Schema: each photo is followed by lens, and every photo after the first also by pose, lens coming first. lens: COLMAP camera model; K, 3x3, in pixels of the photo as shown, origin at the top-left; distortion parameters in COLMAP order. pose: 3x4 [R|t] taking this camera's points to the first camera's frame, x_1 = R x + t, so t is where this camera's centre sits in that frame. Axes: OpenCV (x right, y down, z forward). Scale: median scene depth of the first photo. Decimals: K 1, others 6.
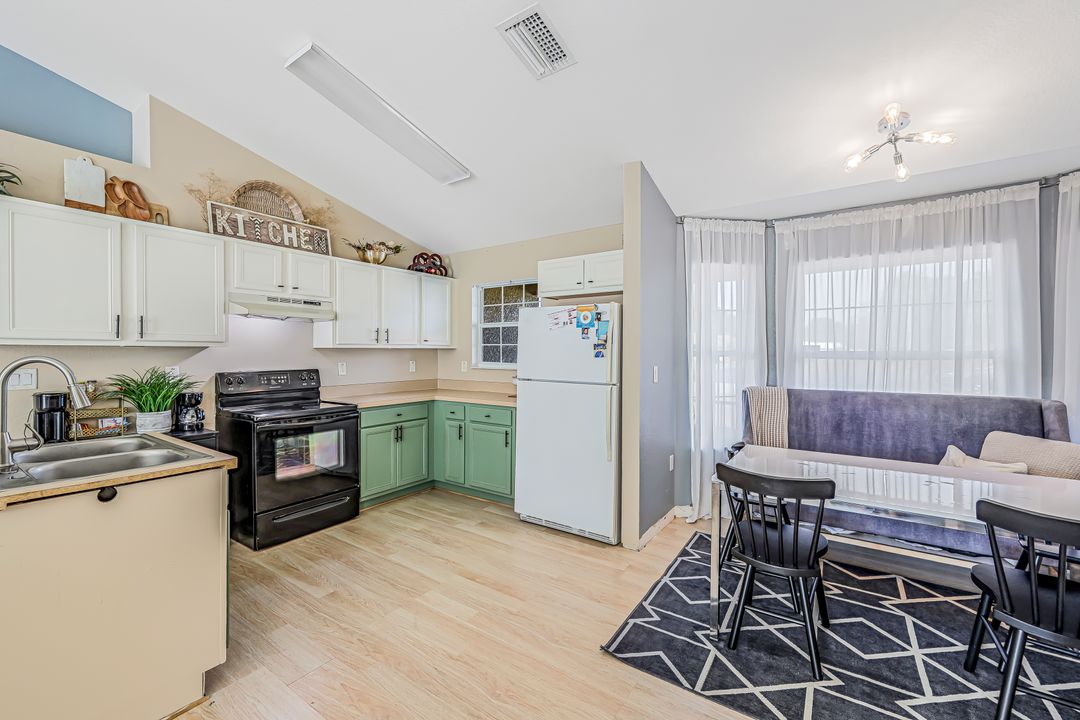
lens RADIAL K [[446.3, 0, 538.1], [0, 446.3, 356.3], [0, 0, 1]] dist [0.001300, 0.000624]
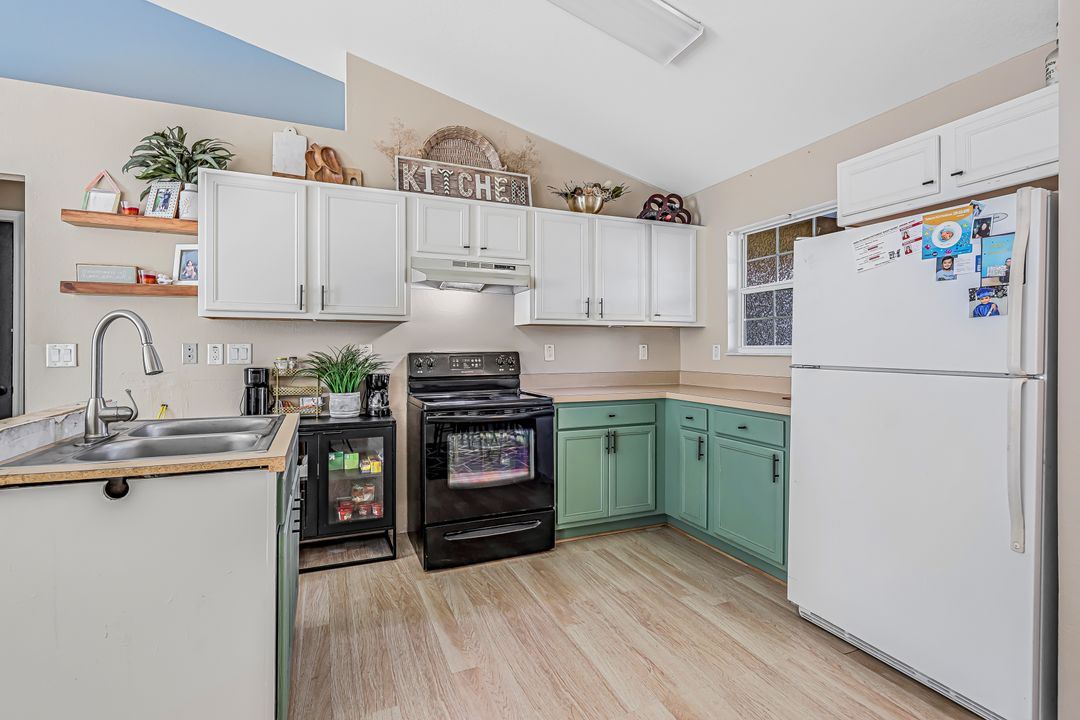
lens RADIAL K [[504.3, 0, 538.8], [0, 504.3, 350.1], [0, 0, 1]] dist [0.001748, -0.000214]
pose [[0.844943, -0.002720, -0.534849, 0.026979], [-0.002661, 0.999953, -0.009289, 0.041353], [0.534849, 0.009272, 0.844897, 0.313638]]
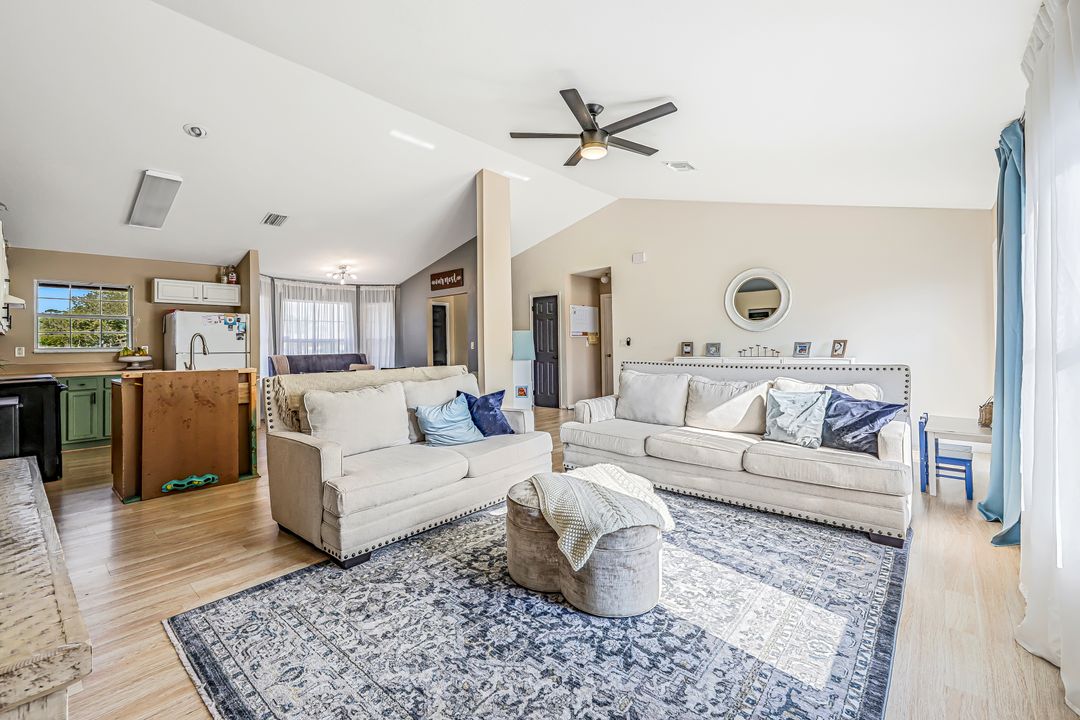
lens RADIAL K [[446.3, 0, 546.2], [0, 446.3, 342.2], [0, 0, 1]] dist [0.001300, 0.000624]
pose [[0.105169, 0.000398, 0.994454, -1.722965], [0.026408, 0.999646, -0.003193, 0.055753], [-0.994104, 0.026597, 0.105121, -0.609643]]
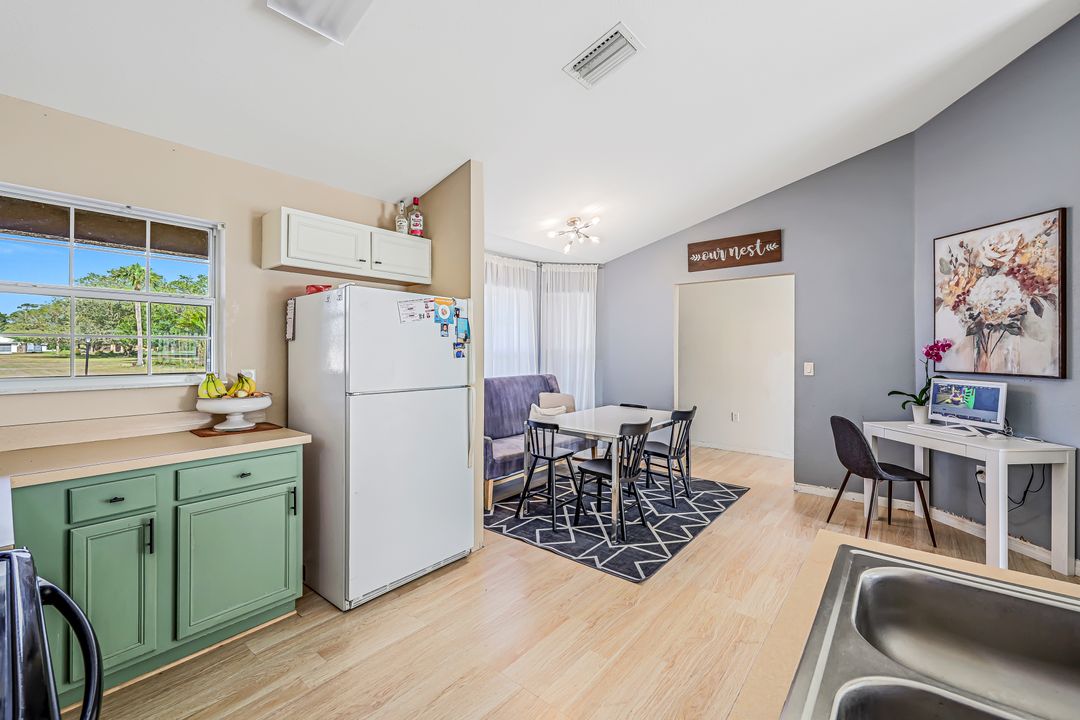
lens RADIAL K [[446.3, 0, 540.2], [0, 446.3, 350.5], [0, 0, 1]] dist [0.001300, 0.000624]
pose [[0.087915, -0.004690, 0.996117, -0.733029], [0.006951, 0.999967, 0.004095, -0.014528], [-0.996104, 0.006564, 0.087945, 0.735728]]
